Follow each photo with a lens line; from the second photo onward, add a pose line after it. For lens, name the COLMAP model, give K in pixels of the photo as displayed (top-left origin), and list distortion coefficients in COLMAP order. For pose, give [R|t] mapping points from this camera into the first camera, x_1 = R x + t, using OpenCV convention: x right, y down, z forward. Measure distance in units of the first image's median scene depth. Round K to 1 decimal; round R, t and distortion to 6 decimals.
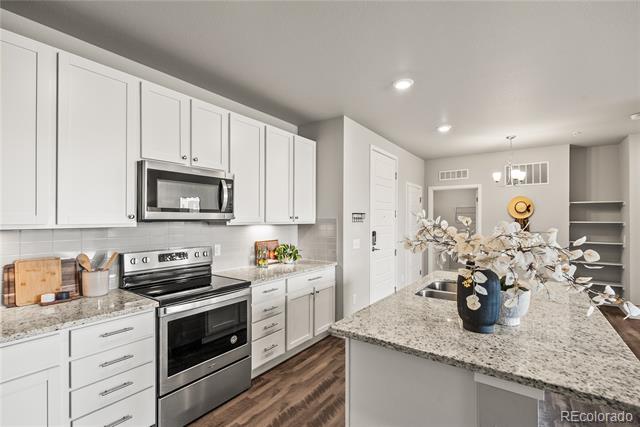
lens RADIAL K [[295.3, 0, 316.6], [0, 295.3, 217.7], [0, 0, 1]] dist [-0.000419, -0.000596]
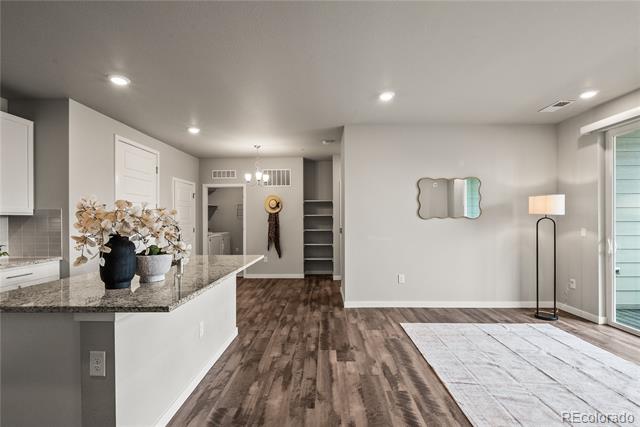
lens RADIAL K [[295.3, 0, 316.6], [0, 295.3, 217.7], [0, 0, 1]] dist [-0.000419, -0.000596]
pose [[0.829235, -0.004698, 0.558881, 0.163590], [0.004418, 0.999989, 0.001851, 0.024029], [-0.558883, 0.000934, 0.829246, -0.156595]]
